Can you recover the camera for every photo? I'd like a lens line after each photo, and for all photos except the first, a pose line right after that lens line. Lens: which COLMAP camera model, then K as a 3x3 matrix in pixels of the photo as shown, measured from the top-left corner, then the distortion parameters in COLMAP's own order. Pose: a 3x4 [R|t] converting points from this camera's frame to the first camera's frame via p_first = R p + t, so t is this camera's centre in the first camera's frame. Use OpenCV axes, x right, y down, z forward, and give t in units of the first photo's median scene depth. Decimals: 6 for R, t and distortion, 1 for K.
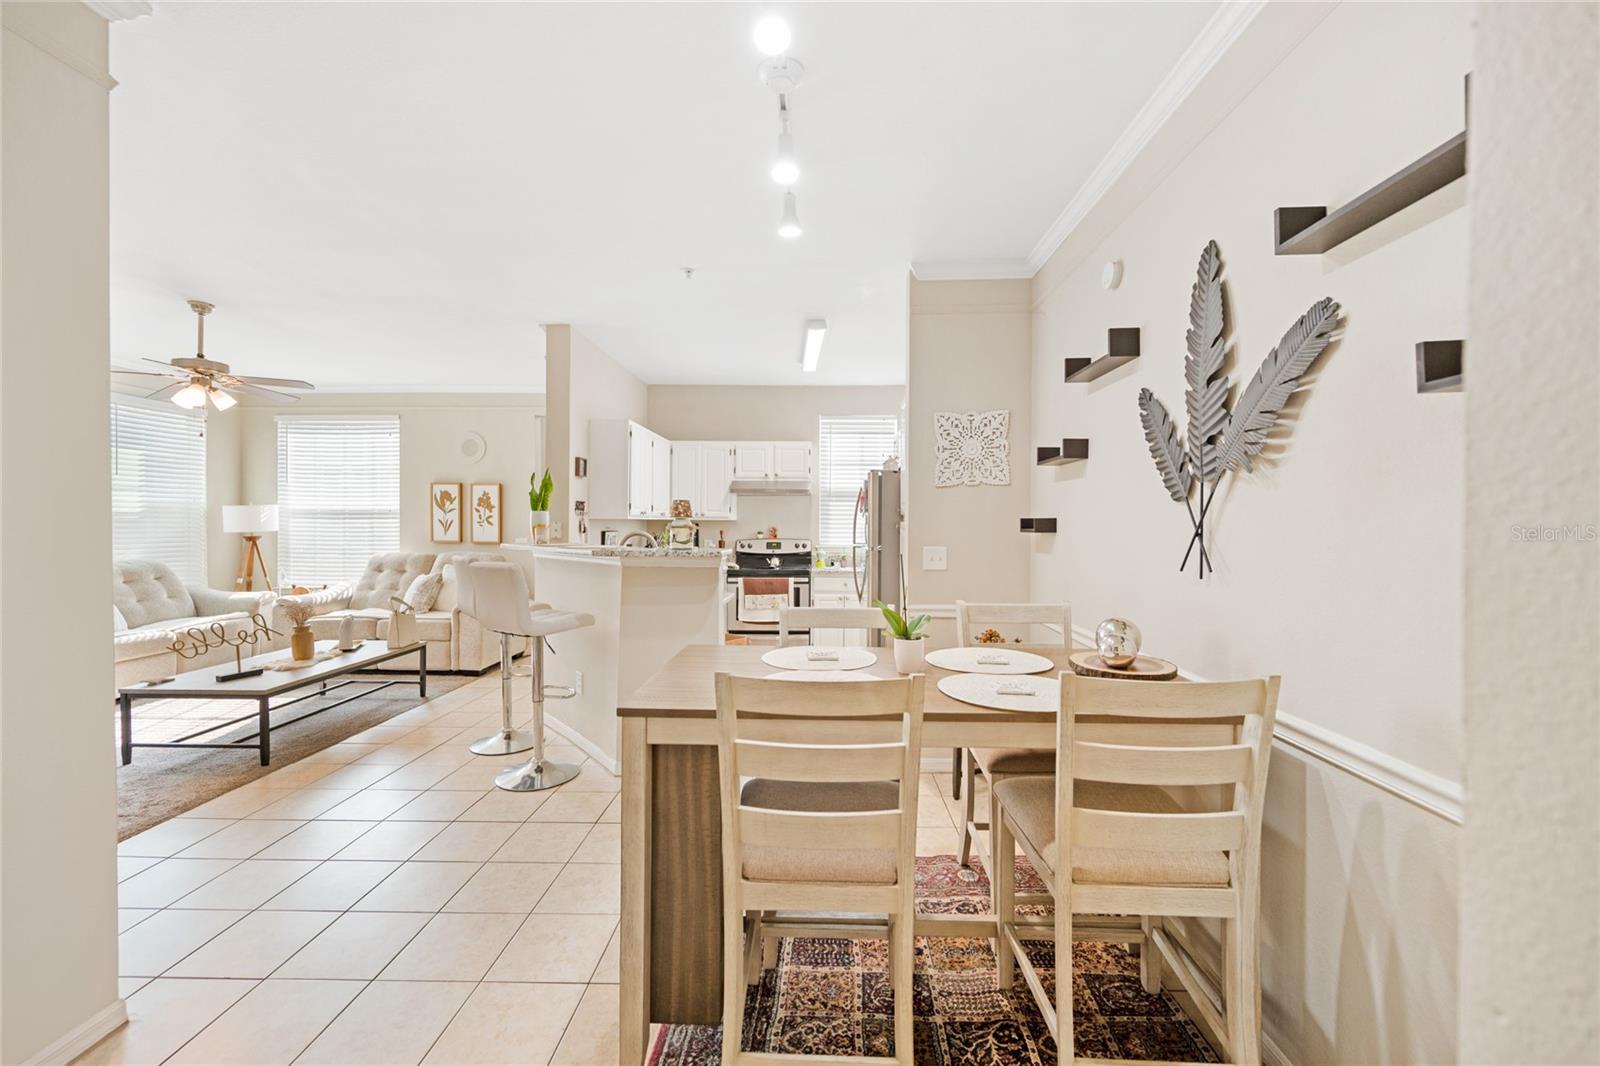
lens RADIAL K [[625.9, 0, 805.3], [0, 625.9, 534.6], [0, 0, 1]] dist [0.006096, 0.000012]
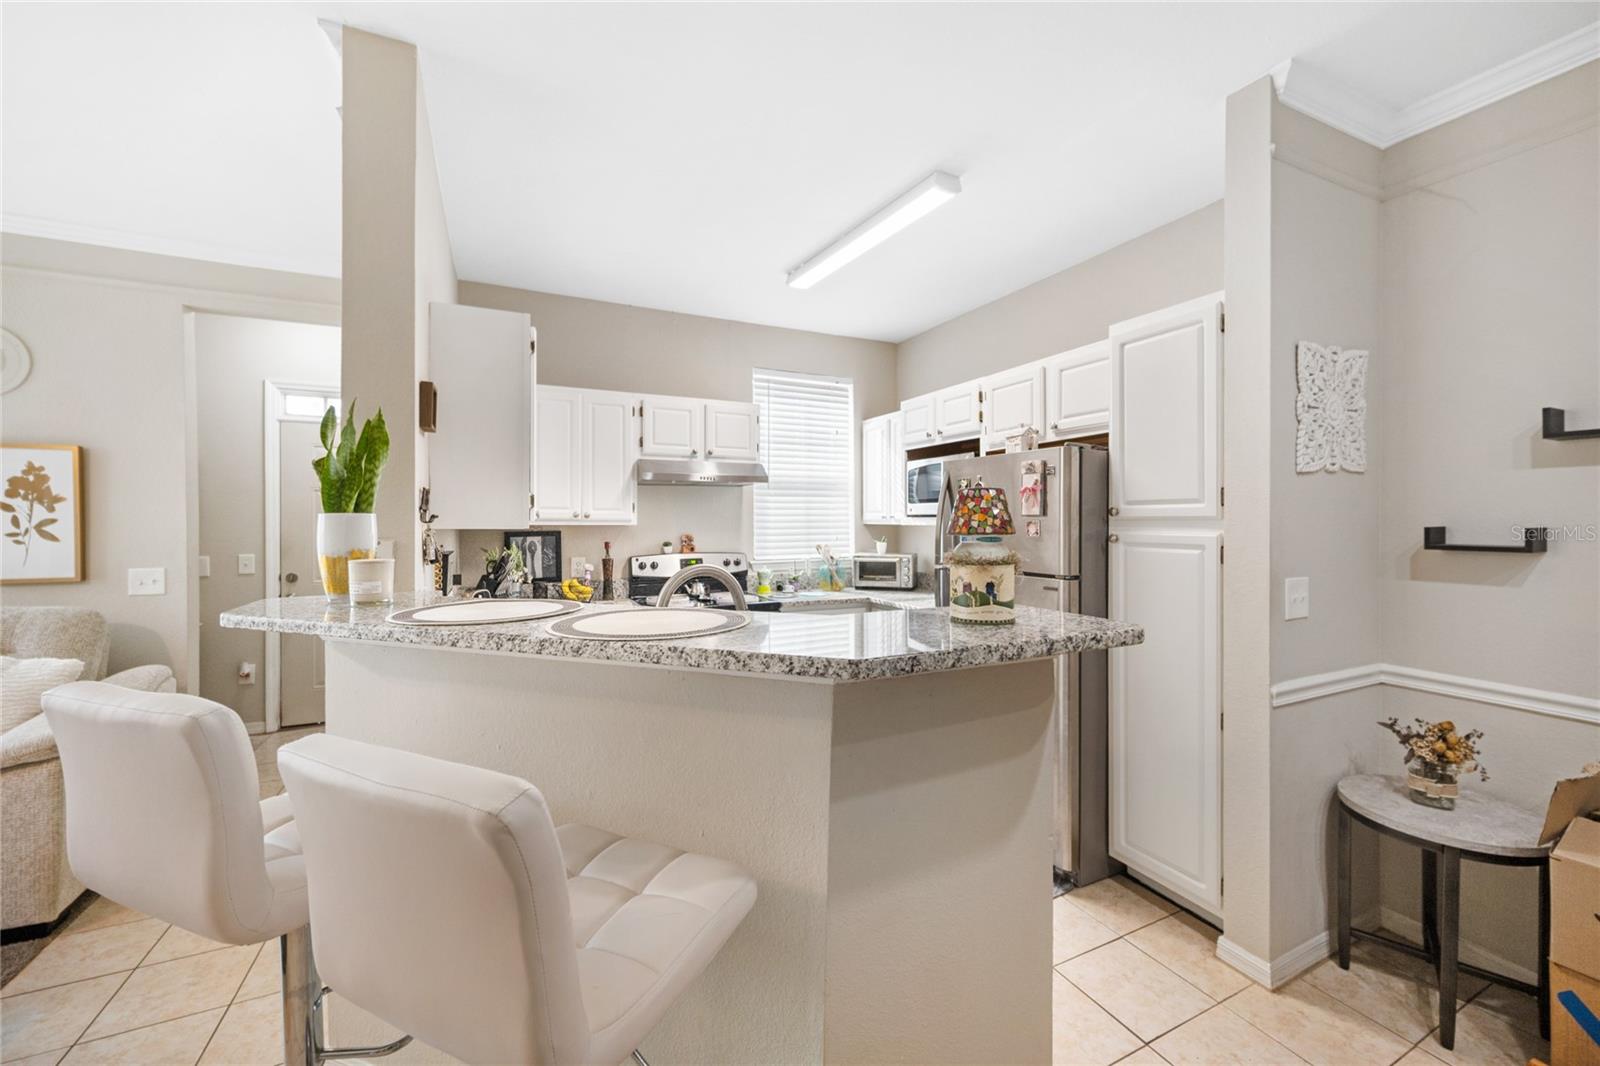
lens RADIAL K [[635.0, 0, 800.6], [0, 635.0, 515.4], [0, 0, 1]] dist [0.001477, 0.000074]
pose [[0.890905, -0.004046, 0.454172, -0.243840], [0.013699, 0.999745, -0.017967, -0.018107], [-0.453984, 0.022229, 0.890733, 0.377749]]
